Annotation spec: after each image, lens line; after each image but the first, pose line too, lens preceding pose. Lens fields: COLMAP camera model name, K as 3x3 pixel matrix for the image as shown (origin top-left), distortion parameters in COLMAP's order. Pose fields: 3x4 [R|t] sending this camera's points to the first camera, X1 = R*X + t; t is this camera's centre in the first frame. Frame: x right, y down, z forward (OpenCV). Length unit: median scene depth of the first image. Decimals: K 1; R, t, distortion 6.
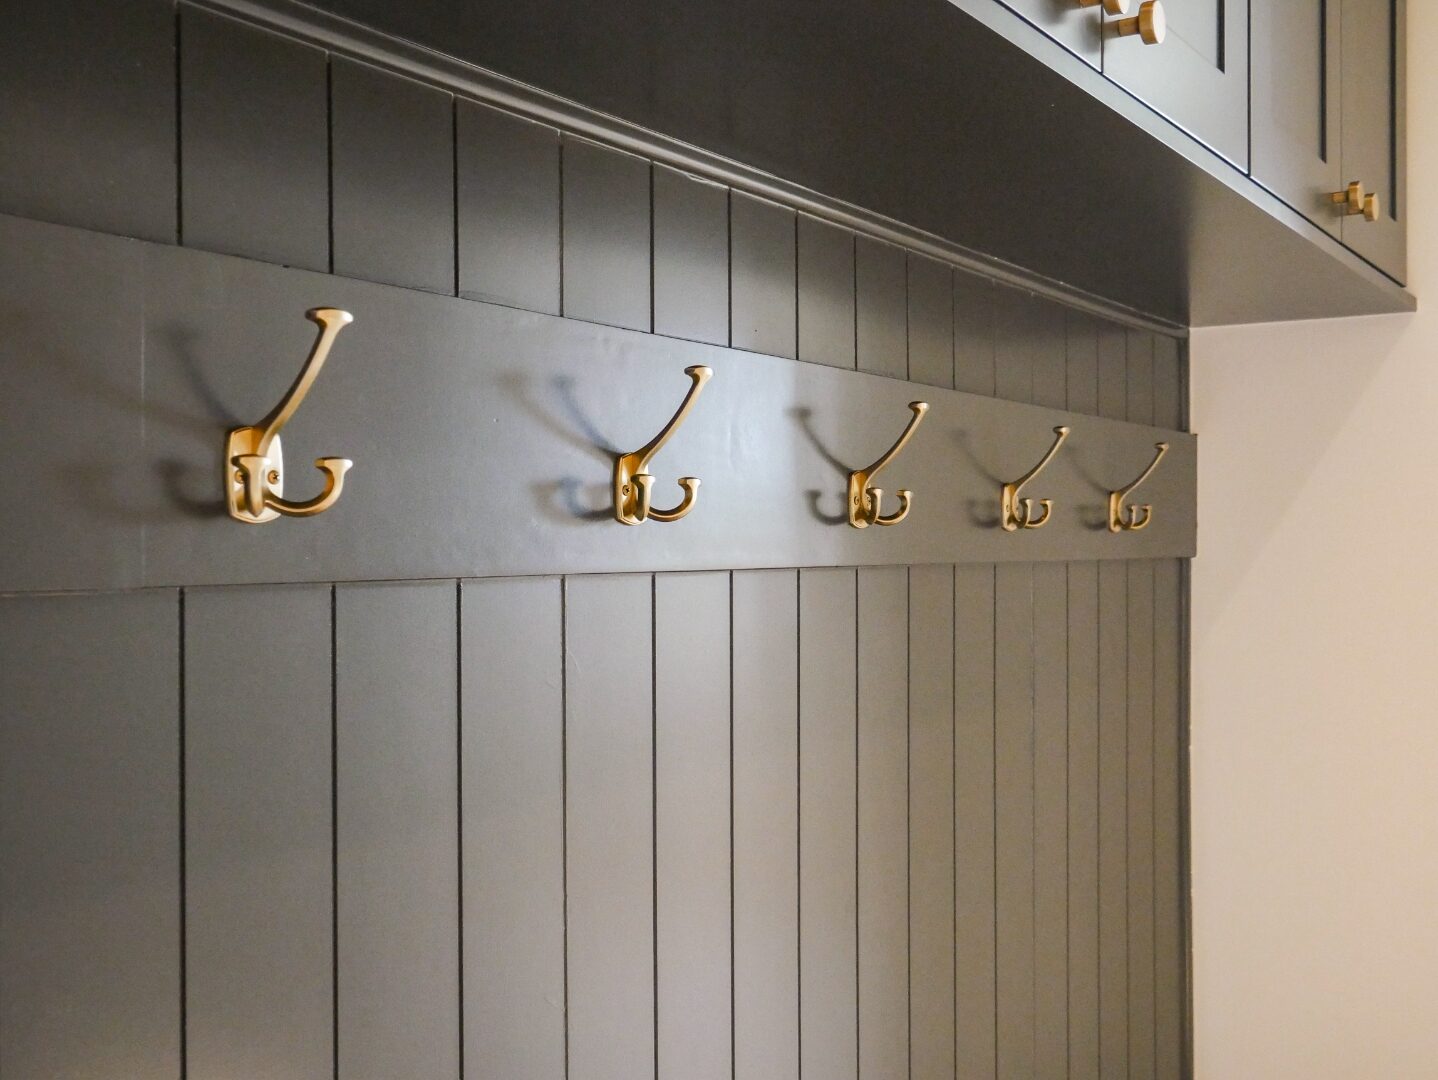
lens RADIAL K [[1471.0, 0, 719.0], [0, 1471.0, 540.0], [0, 0, 1]] dist [0.013737, 0.018975]
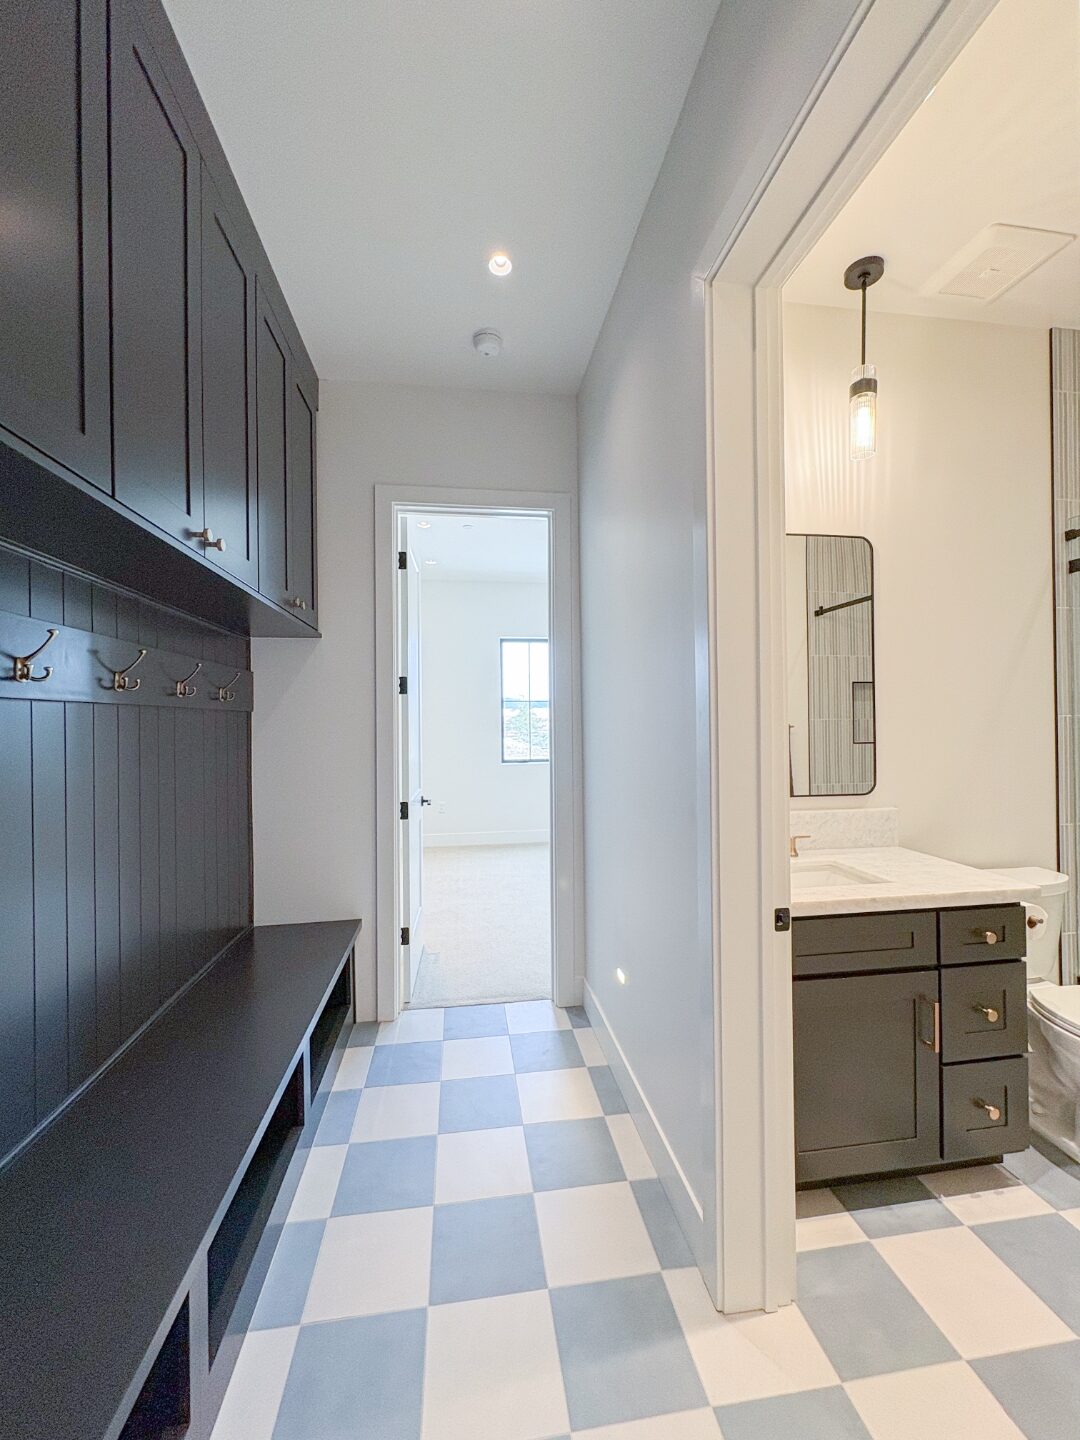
lens RADIAL K [[586.3, 0, 540.0], [0, 586.3, 720.0], [0, 0, 1]] dist [0.002156, -0.000605]
pose [[0.752002, -0.003423, 0.659152, -0.047239], [0.017228, 0.999747, -0.014463, 0.083547], [-0.658936, 0.022232, 0.751871, -0.461123]]
